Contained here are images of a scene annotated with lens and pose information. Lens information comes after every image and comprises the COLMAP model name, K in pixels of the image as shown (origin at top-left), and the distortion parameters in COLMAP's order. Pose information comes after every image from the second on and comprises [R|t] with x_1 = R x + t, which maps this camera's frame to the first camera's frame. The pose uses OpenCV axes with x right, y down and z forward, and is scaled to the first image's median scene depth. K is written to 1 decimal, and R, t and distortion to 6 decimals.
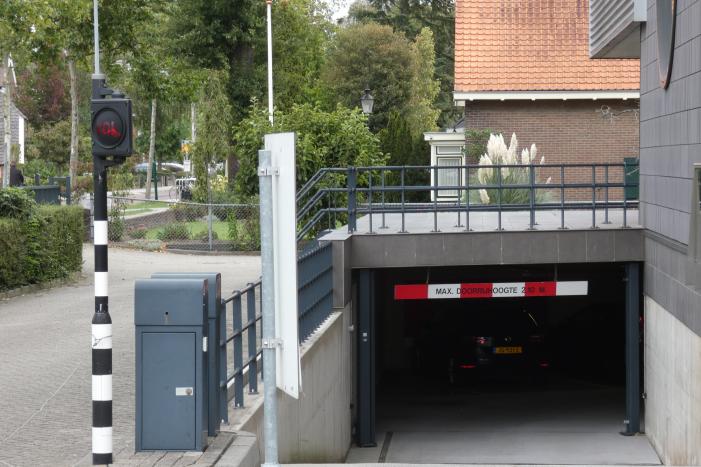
lens RADIAL K [[1463.6, 0, 393.9], [0, 1463.6, 253.3], [0, 0, 1]] dist [0.246165, -0.437009]
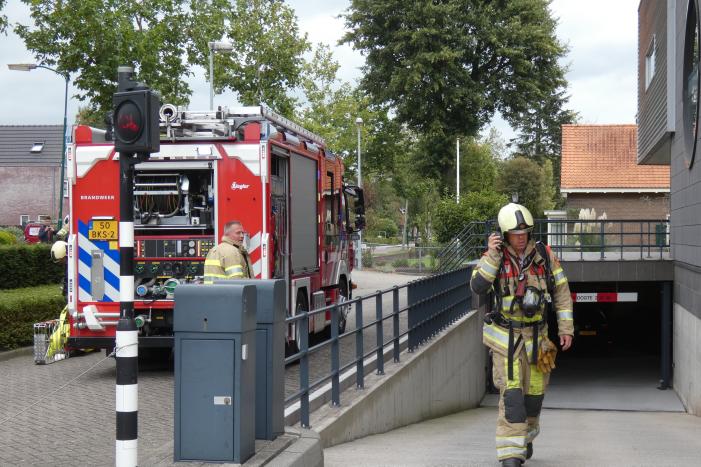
lens RADIAL K [[1197.7, 0, 350.6], [0, 1197.7, 245.2], [0, 0, 1]] dist [0.131768, -0.167654]
pose [[0.994206, 0.007889, -0.107201, -0.052382], [-0.009809, 0.999801, -0.017397, -0.009552], [0.107043, 0.018347, 0.994085, -0.465932]]
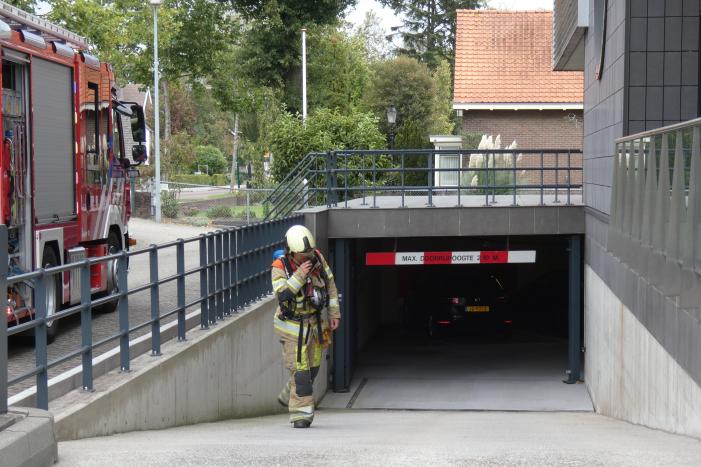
lens RADIAL K [[1538.4, 0, 313.1], [0, 1538.4, 234.5], [0, 0, 1]] dist [0.324100, -0.427967]
pose [[0.999687, 0.006670, 0.024109, -0.100388], [-0.007018, 0.999872, 0.014367, -0.013904], [-0.024010, -0.014532, 0.999606, -0.296994]]
